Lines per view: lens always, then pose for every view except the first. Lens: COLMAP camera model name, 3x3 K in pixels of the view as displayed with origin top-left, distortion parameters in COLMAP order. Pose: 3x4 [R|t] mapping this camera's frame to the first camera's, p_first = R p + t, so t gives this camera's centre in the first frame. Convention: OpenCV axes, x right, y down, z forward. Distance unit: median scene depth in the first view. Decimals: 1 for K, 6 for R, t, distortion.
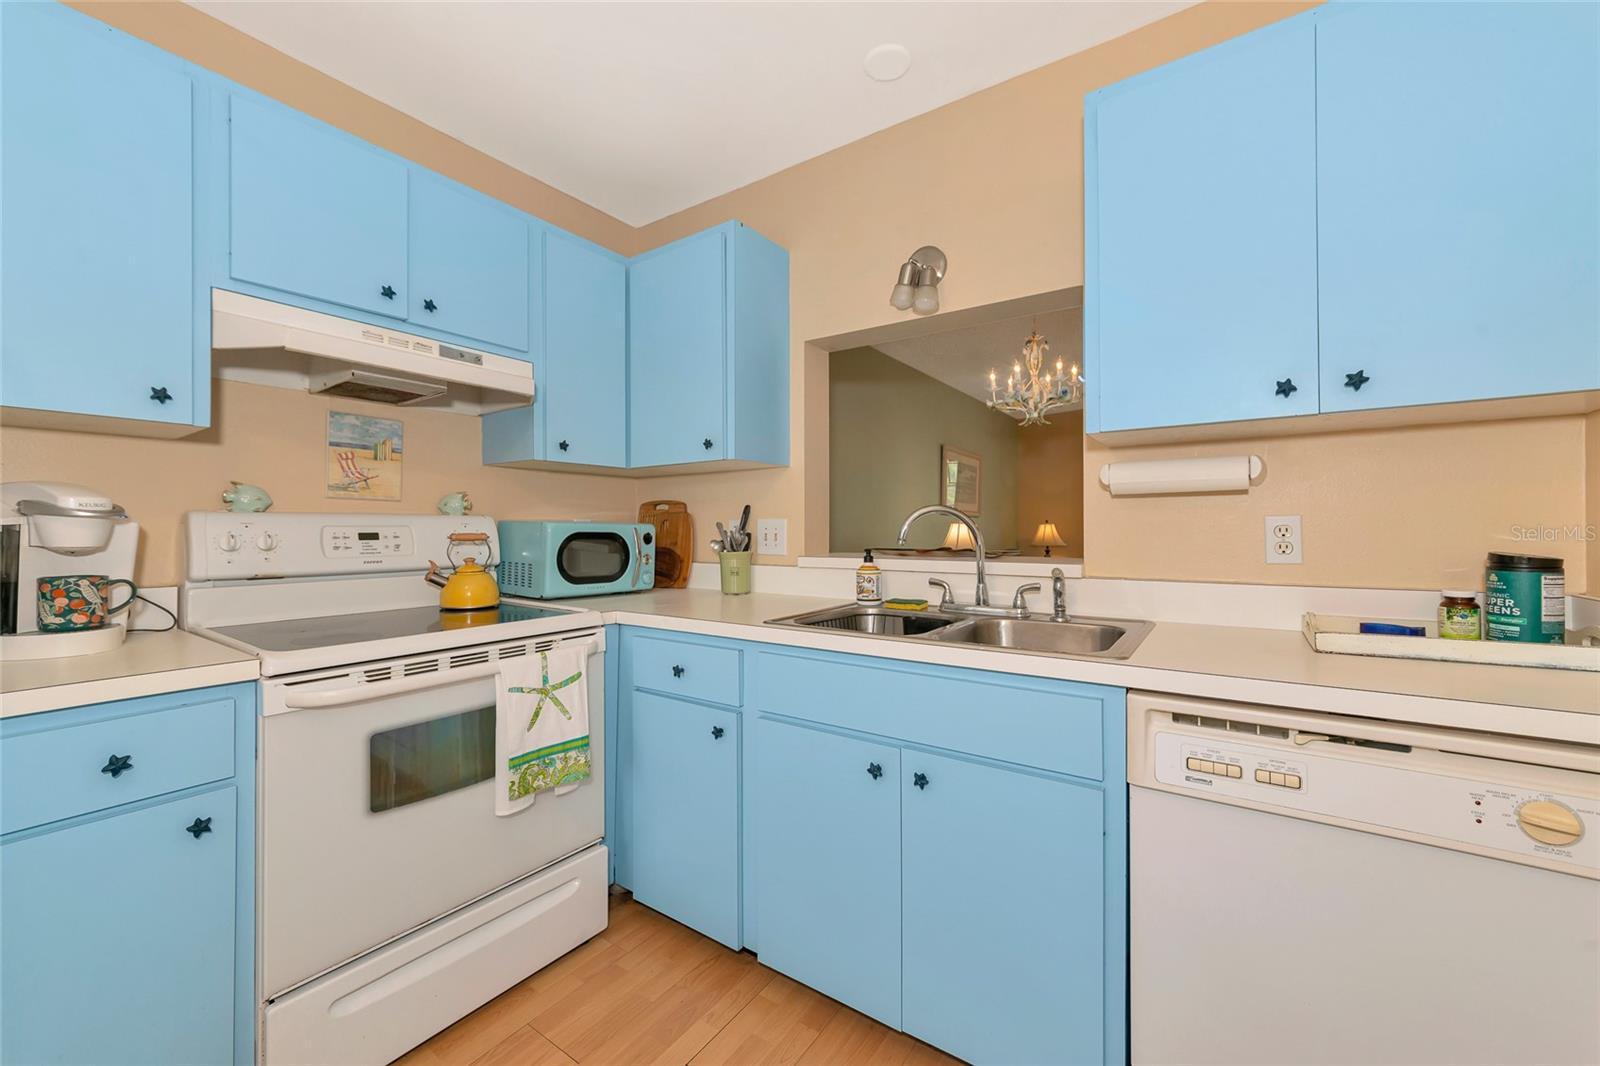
lens RADIAL K [[630.1, 0, 800.4], [0, 630.1, 526.2], [0, 0, 1]] dist [-0.000700, 0.000722]
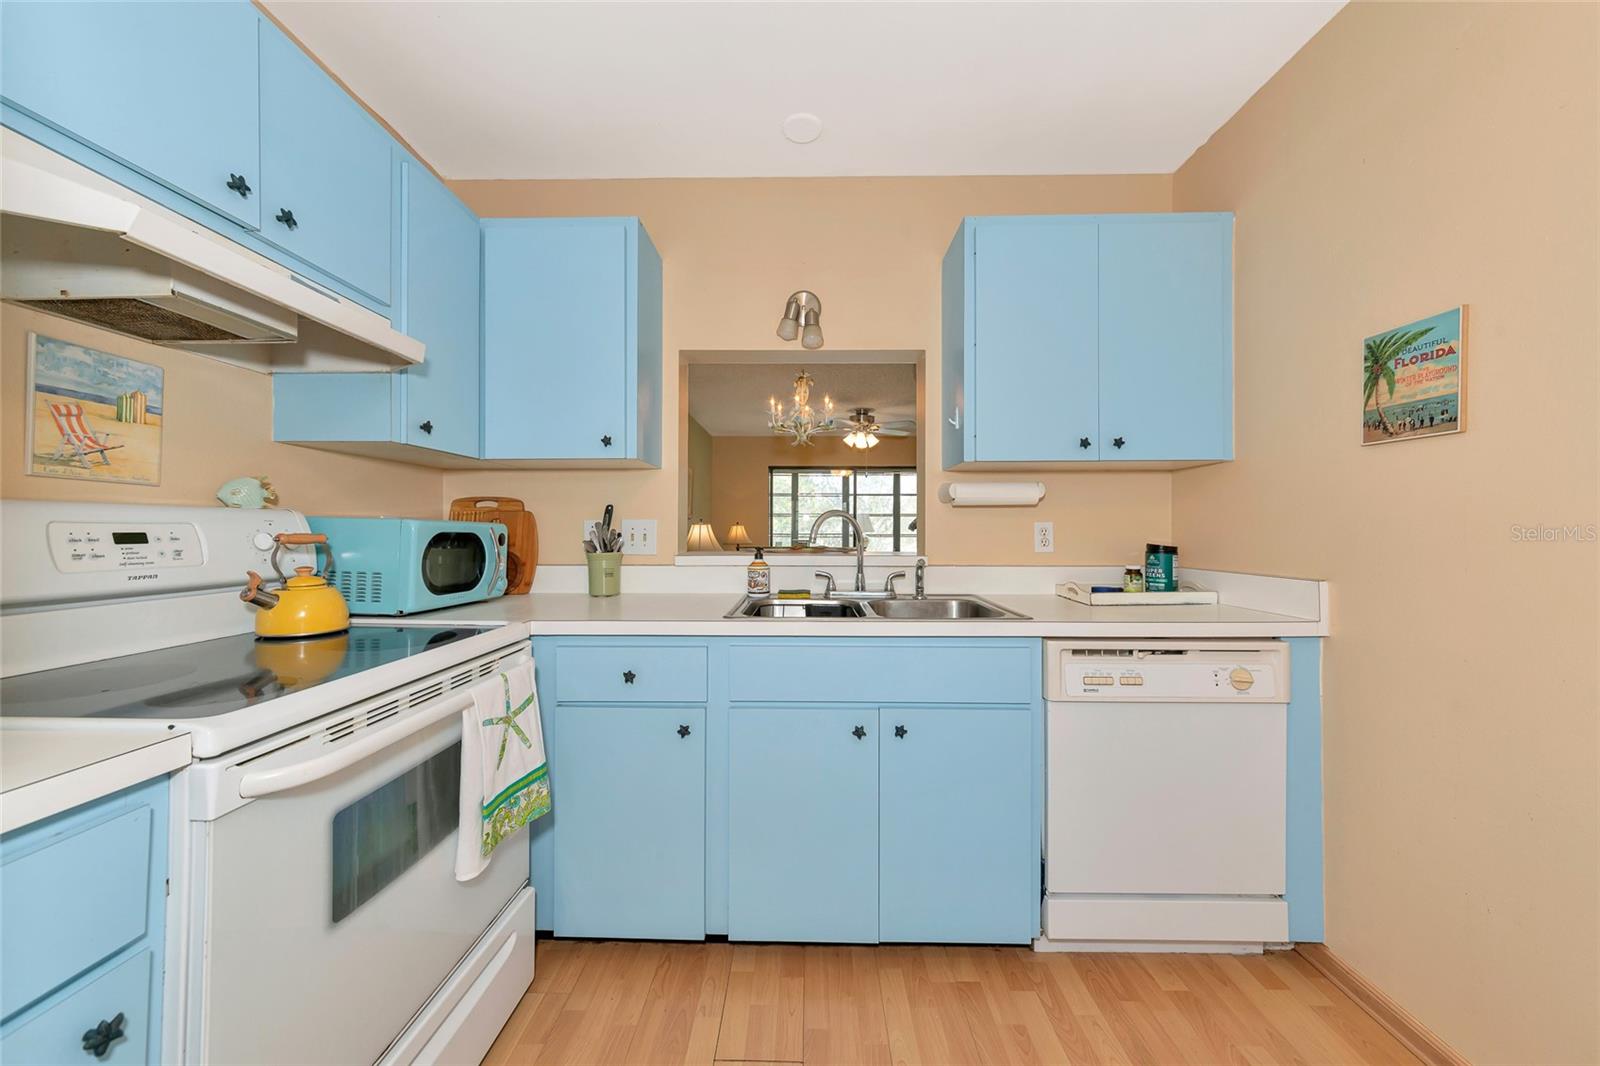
lens RADIAL K [[574.1, 0, 796.3], [0, 574.1, 526.8], [0, 0, 1]] dist [0.003452, 0.000182]
pose [[0.833860, 0.006114, 0.551942, -0.523999], [-0.005462, 0.999981, -0.002825, 0.002613], [-0.551949, -0.000659, 0.833878, 0.143059]]
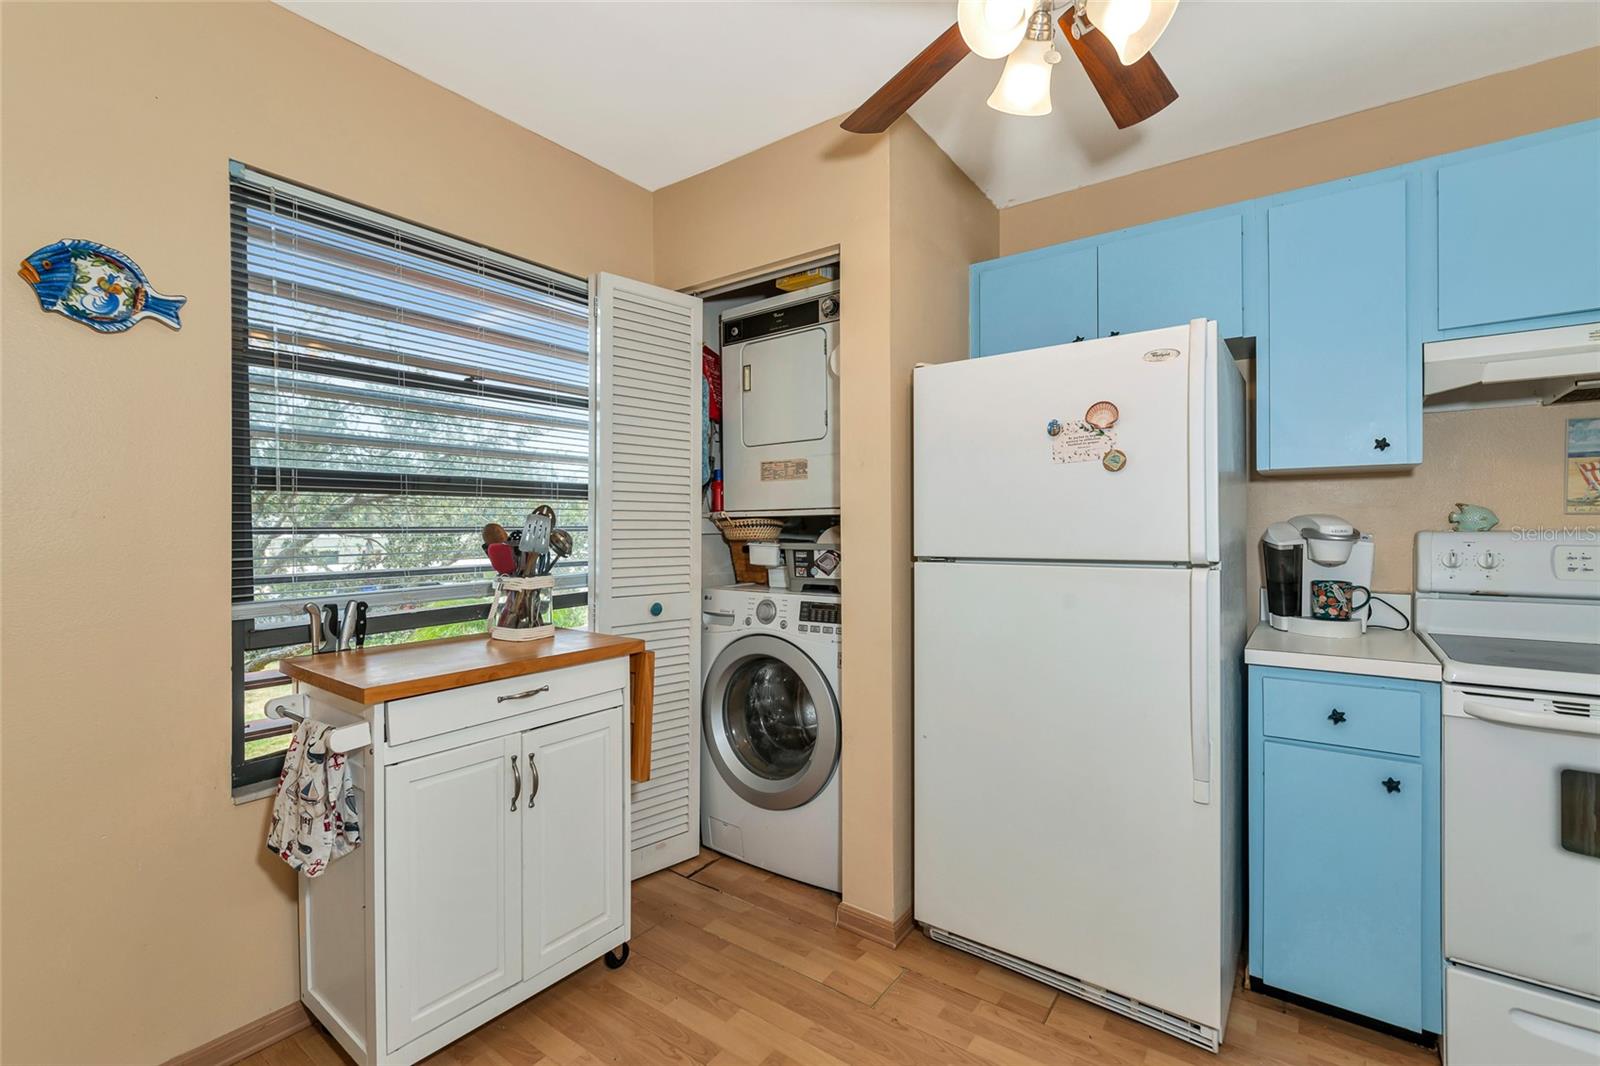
lens RADIAL K [[696.6, 0, 804.7], [0, 696.6, 528.8], [0, 0, 1]] dist [0.000739, 0.000714]
pose [[-0.030718, -0.000070, -0.999528, 0.369952], [0.010742, 0.999942, -0.000400, -0.041969], [0.999470, -0.010750, -0.030716, -0.107831]]
